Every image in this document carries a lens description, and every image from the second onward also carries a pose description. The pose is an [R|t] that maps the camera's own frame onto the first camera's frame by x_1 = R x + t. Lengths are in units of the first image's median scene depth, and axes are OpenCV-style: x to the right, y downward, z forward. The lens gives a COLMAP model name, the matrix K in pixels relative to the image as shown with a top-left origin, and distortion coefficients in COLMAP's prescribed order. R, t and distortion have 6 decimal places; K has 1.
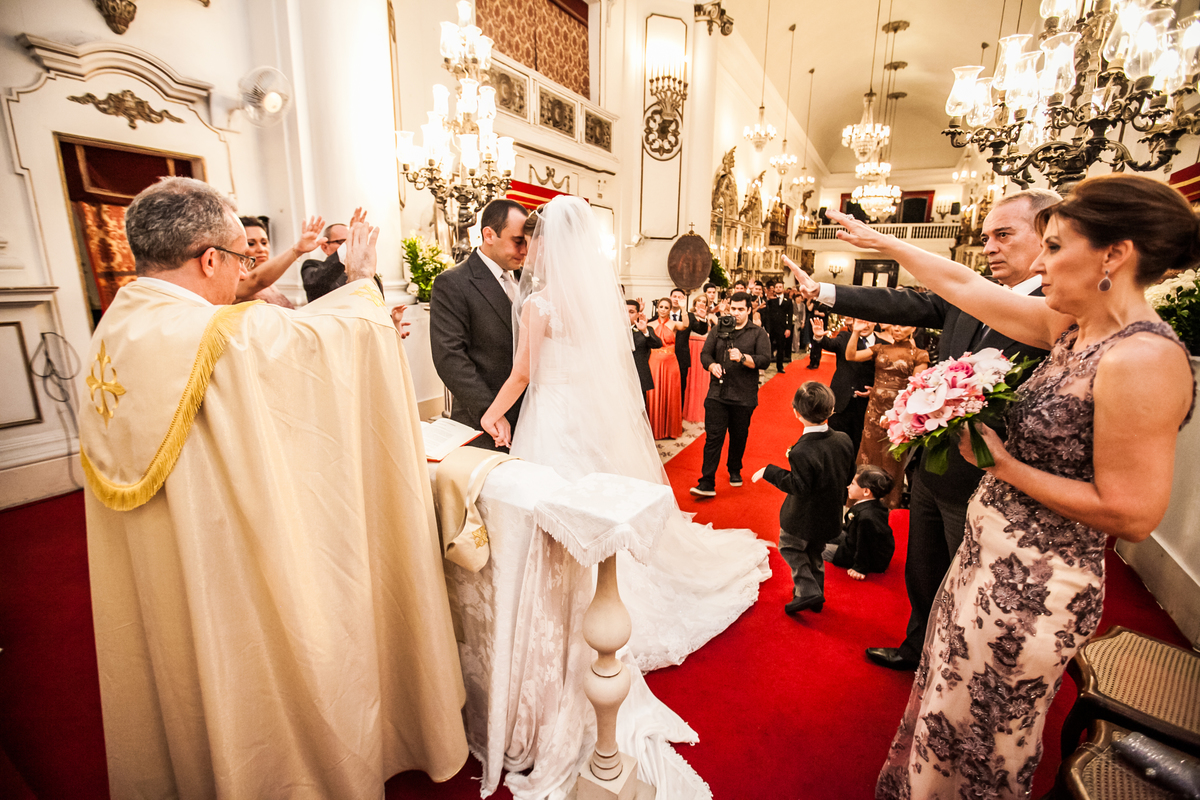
lens RADIAL K [[533.9, 0, 600.0], [0, 533.9, 400.0], [0, 0, 1]] dist [-0.035019, 0.000451]
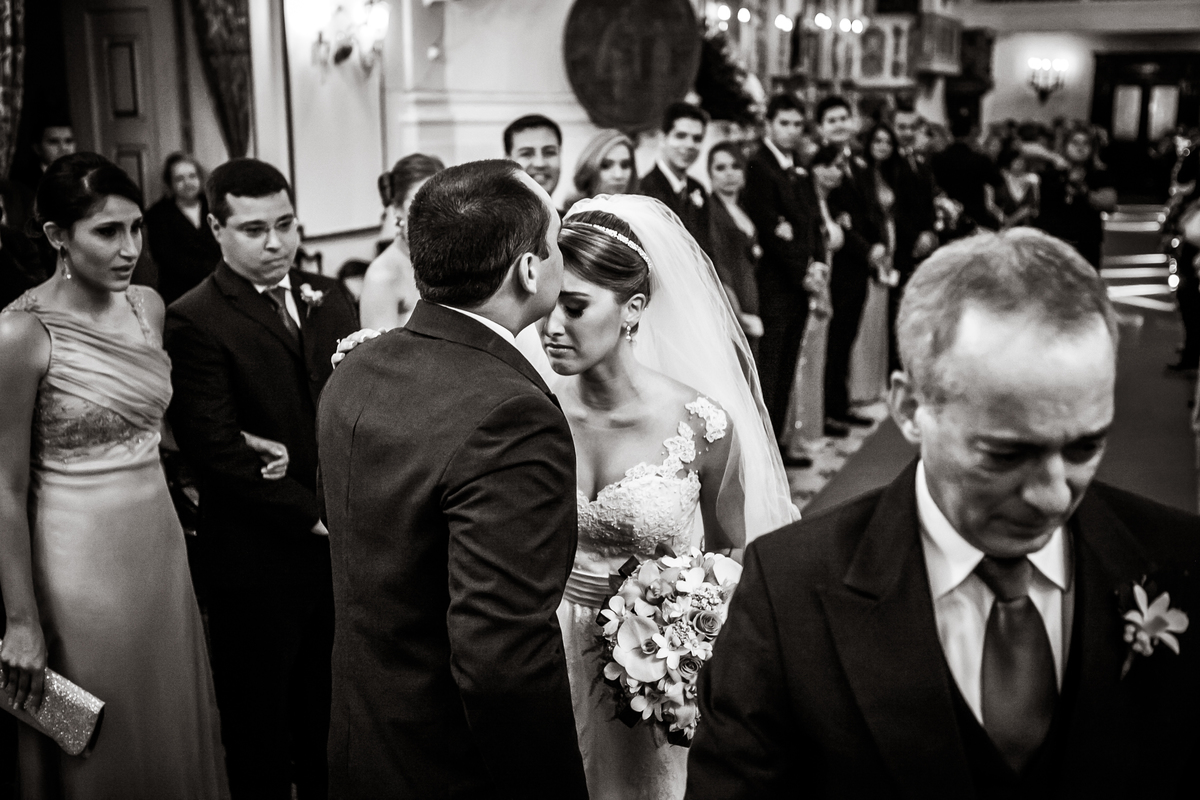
lens RADIAL K [[1321.8, 0, 600.0], [0, 1321.8, 400.0], [0, 0, 1]] dist [-0.011828, -0.009663]
pose [[0.995035, -0.036066, 0.092763, 0.038065], [0.037431, 0.999214, -0.013020, -0.021869], [-0.092221, 0.016428, 0.995603, 0.124198]]
